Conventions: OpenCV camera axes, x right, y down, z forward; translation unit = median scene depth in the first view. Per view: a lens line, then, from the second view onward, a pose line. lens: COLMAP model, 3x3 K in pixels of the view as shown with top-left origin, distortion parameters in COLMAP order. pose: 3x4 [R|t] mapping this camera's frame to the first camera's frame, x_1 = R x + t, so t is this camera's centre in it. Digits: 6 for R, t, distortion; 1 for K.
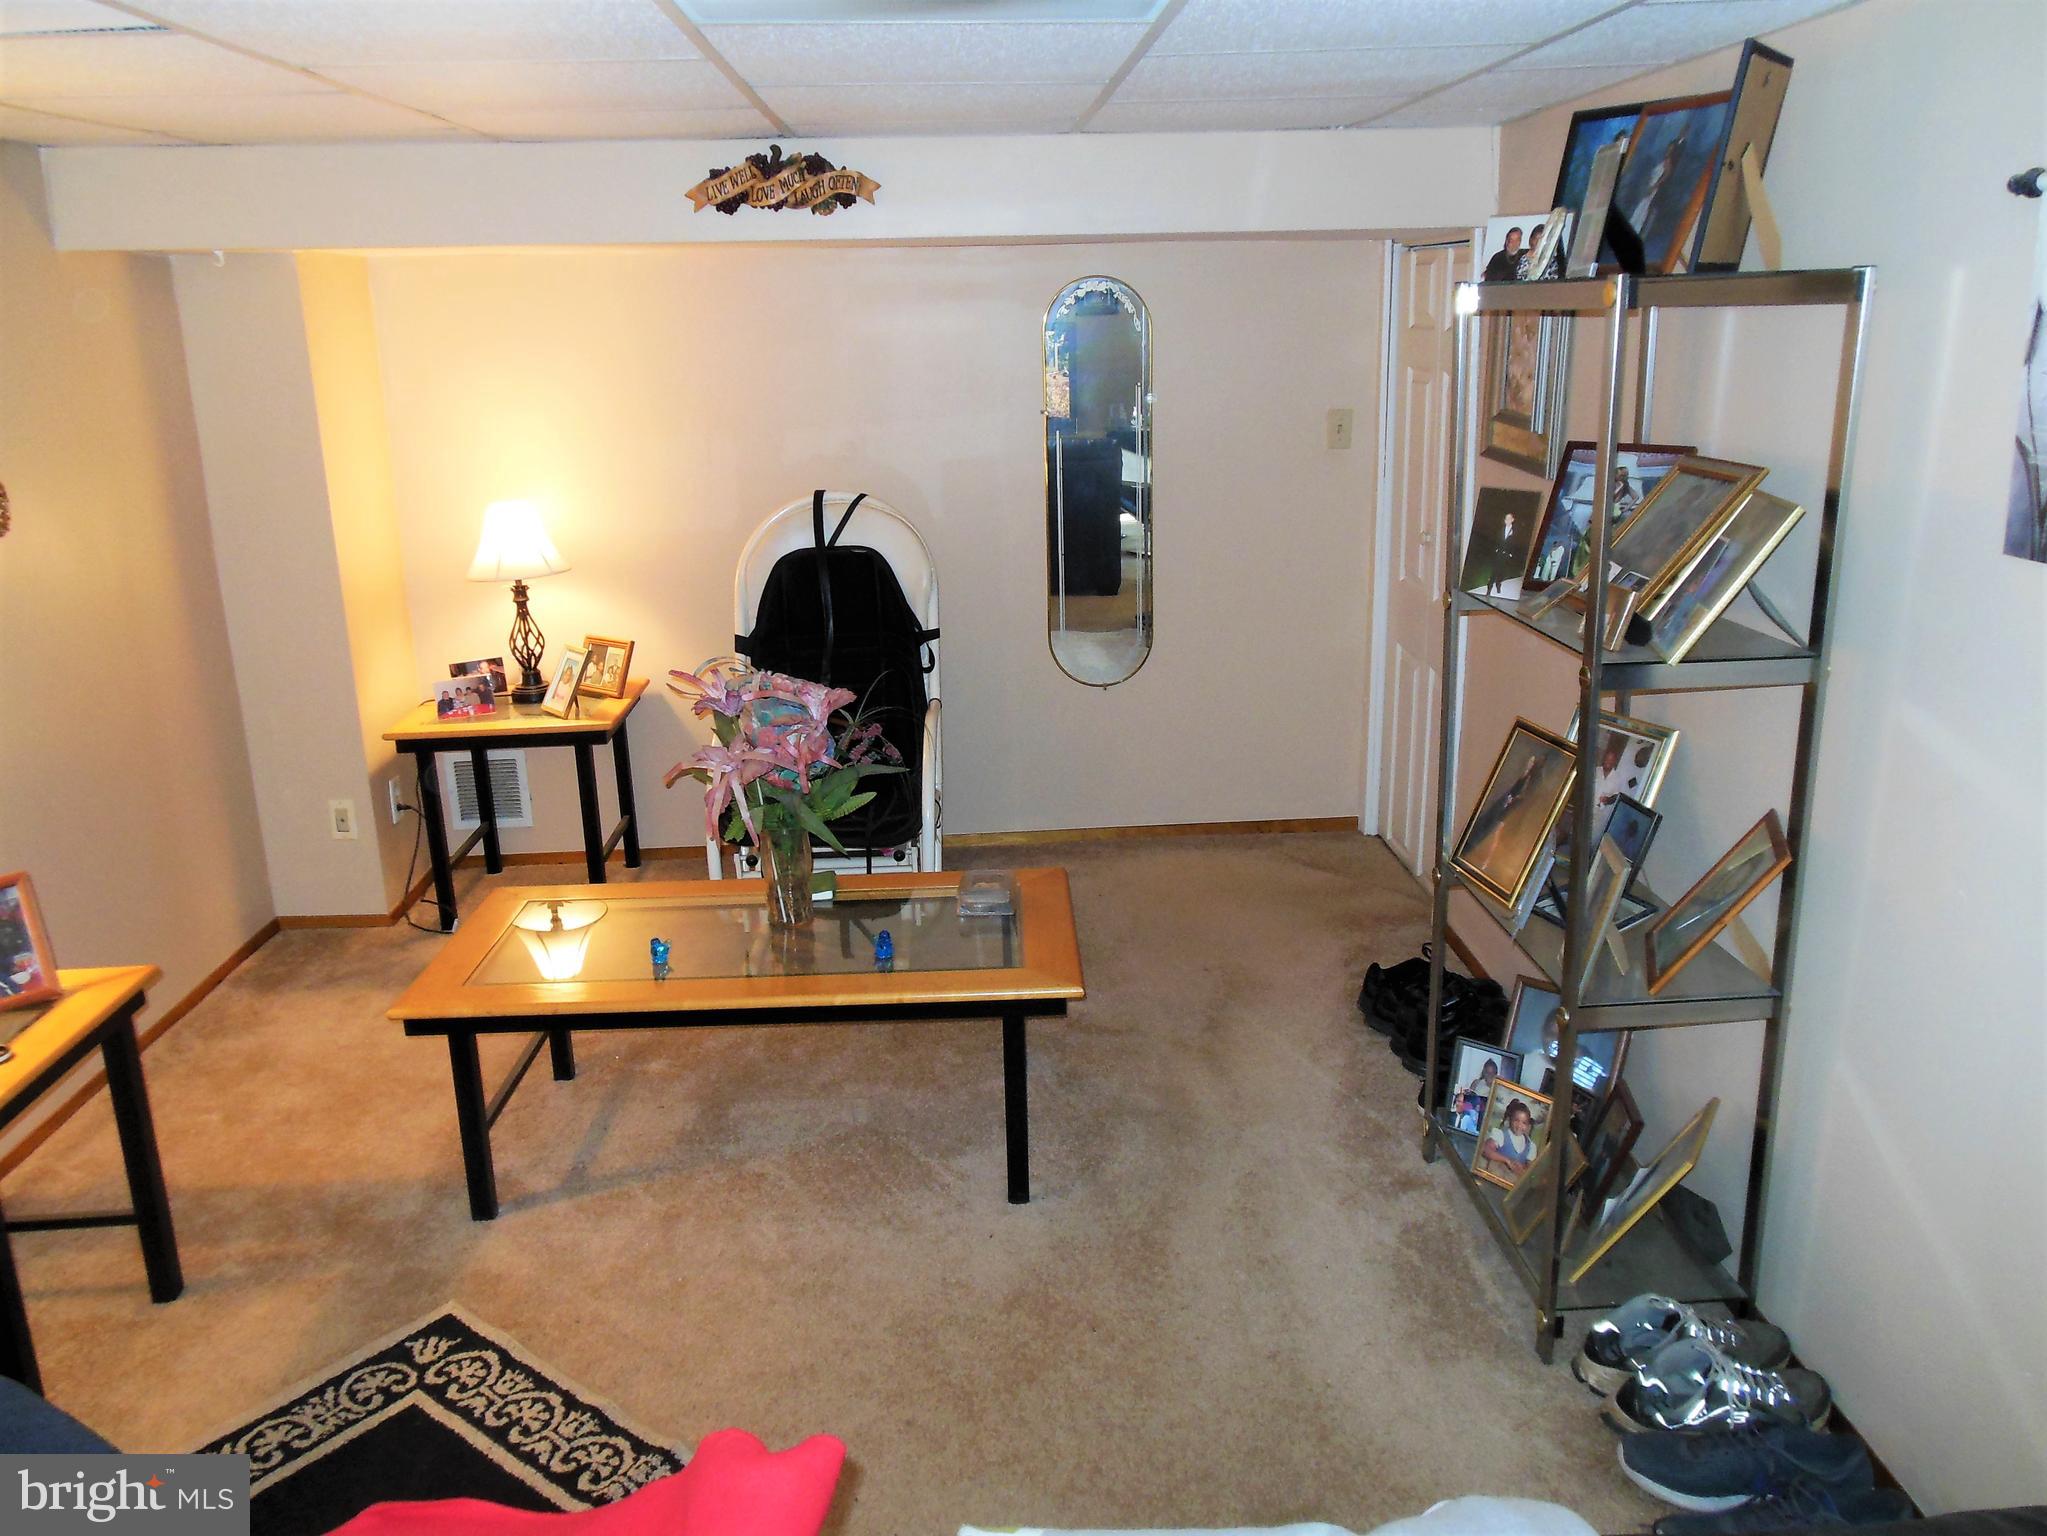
lens RADIAL K [[1604.6, 0, 1023.5], [0, 1604.6, 768.0], [0, 0, 1]] dist [-0.072615, 0.119887]
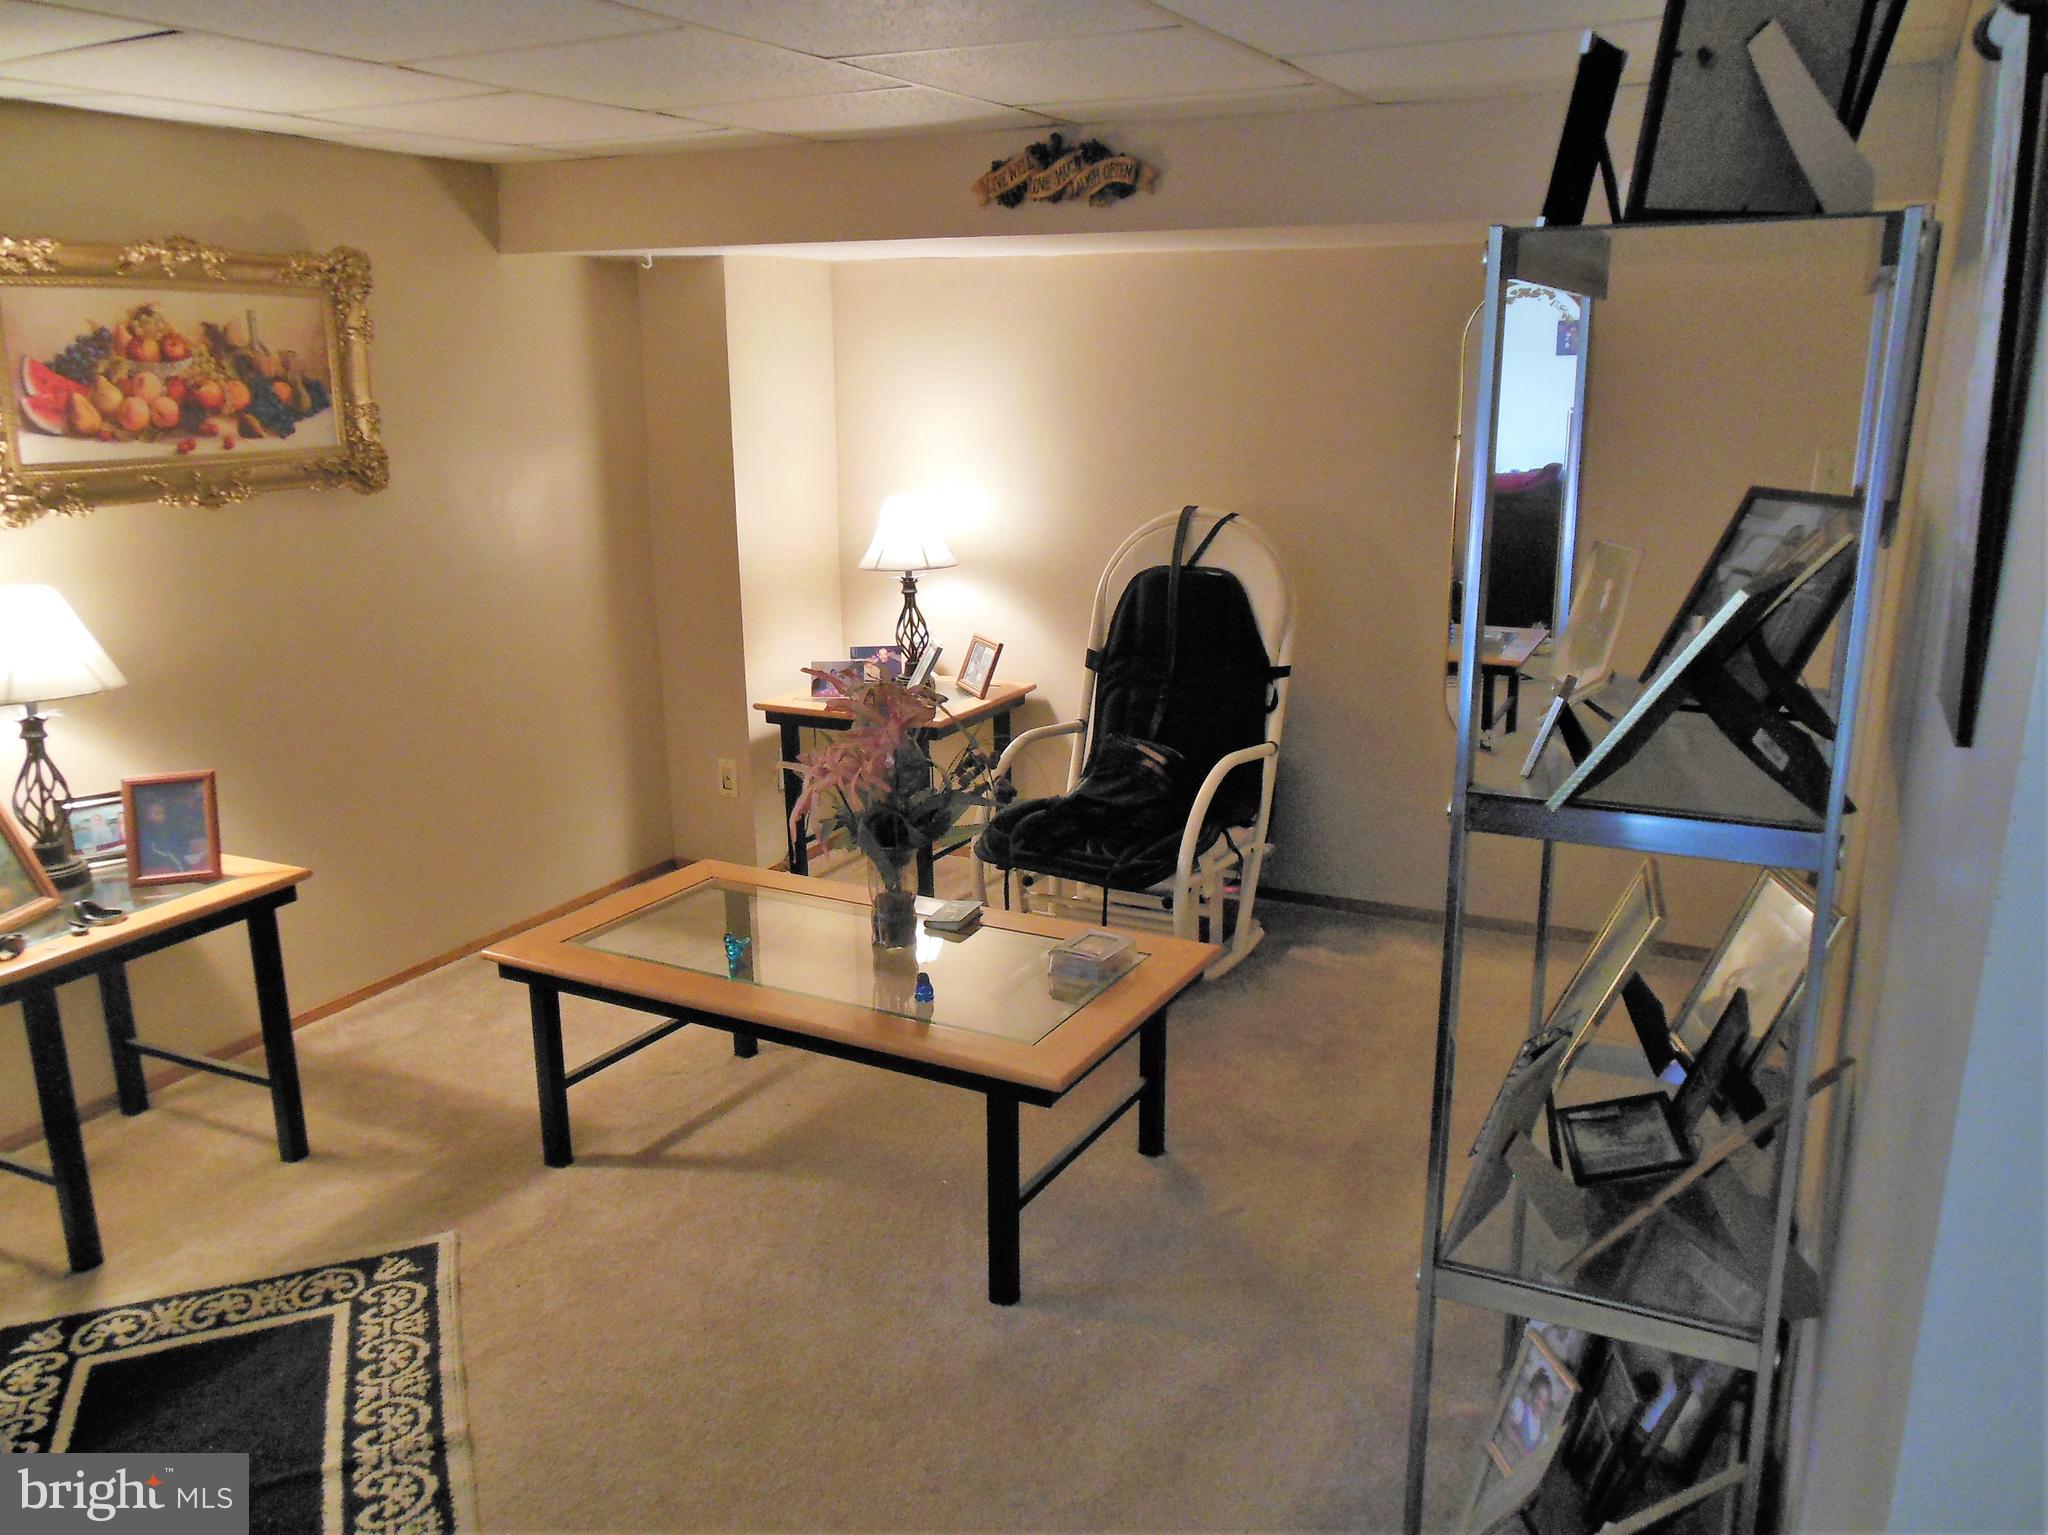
lens RADIAL K [[1571.8, 0, 1033.7], [0, 1571.8, 770.3], [0, 0, 1]] dist [-0.058697, 0.075435]
pose [[0.872944, 0.143073, -0.466368, 0.317967], [-0.147534, 0.988684, 0.027157, -0.040522], [0.464976, 0.045099, 0.884174, 0.190912]]
